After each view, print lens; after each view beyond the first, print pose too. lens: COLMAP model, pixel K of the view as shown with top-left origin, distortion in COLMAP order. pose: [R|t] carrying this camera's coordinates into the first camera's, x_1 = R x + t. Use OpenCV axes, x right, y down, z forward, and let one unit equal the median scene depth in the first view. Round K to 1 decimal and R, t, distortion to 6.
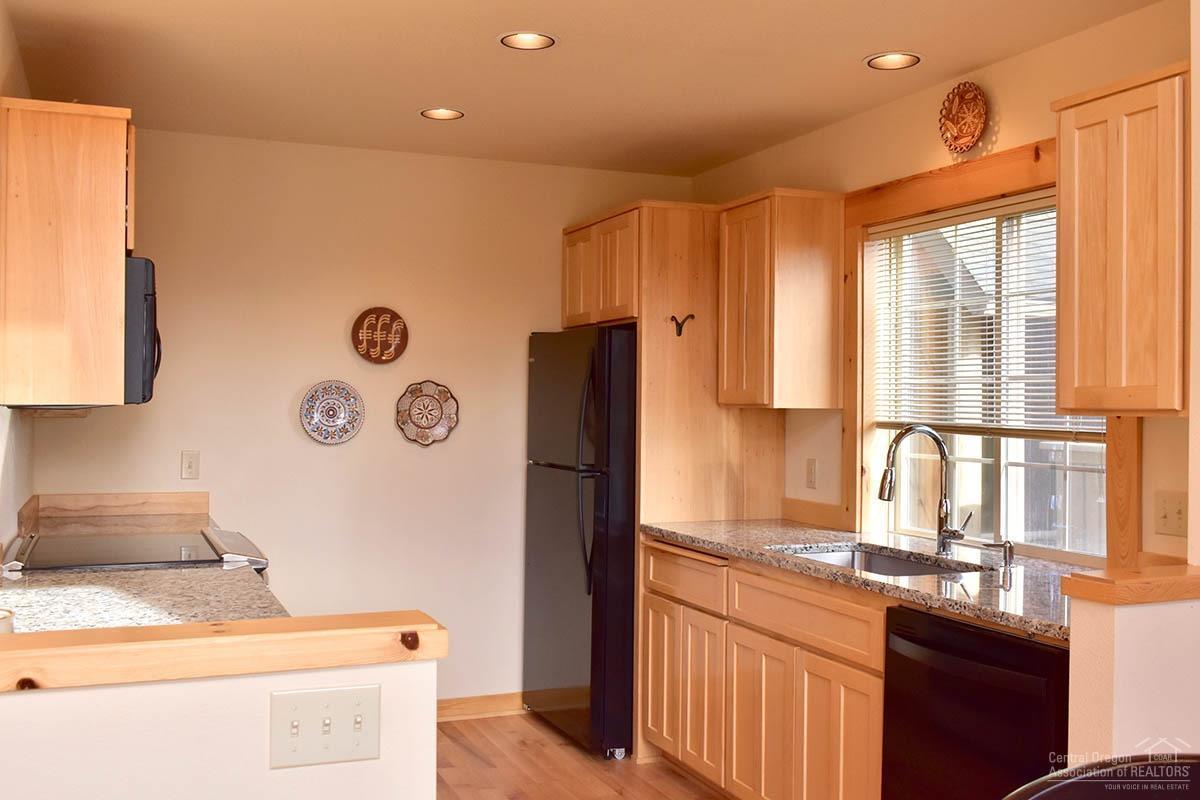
lens RADIAL K [[1157.7, 0, 600.0], [0, 1157.7, 400.0], [0, 0, 1]] dist [-0.014651, -0.033083]
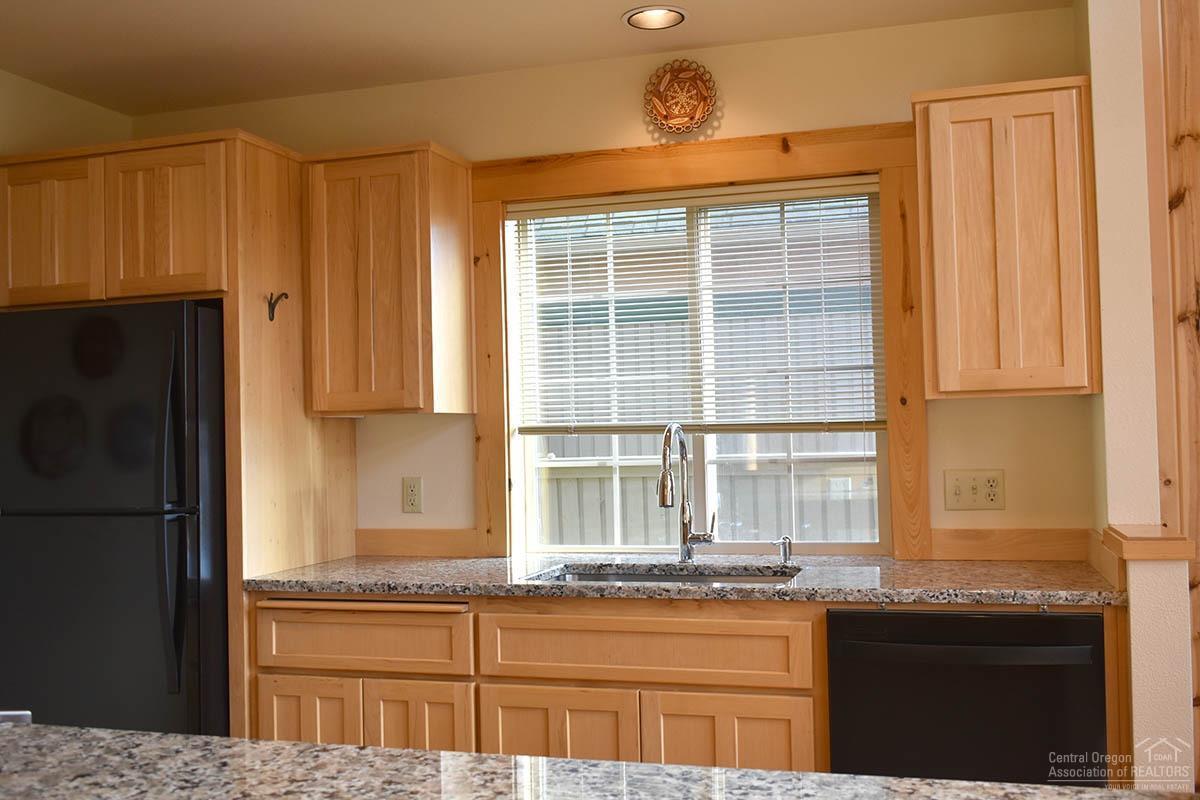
lens RADIAL K [[1157.7, 0, 600.0], [0, 1157.7, 400.0], [0, 0, 1]] dist [-0.014651, -0.033083]
pose [[0.637312, -0.000441, 0.770606, -0.397902], [0.029465, 0.999282, -0.023797, 0.020855], [-0.770043, 0.037872, 0.636867, 0.398936]]
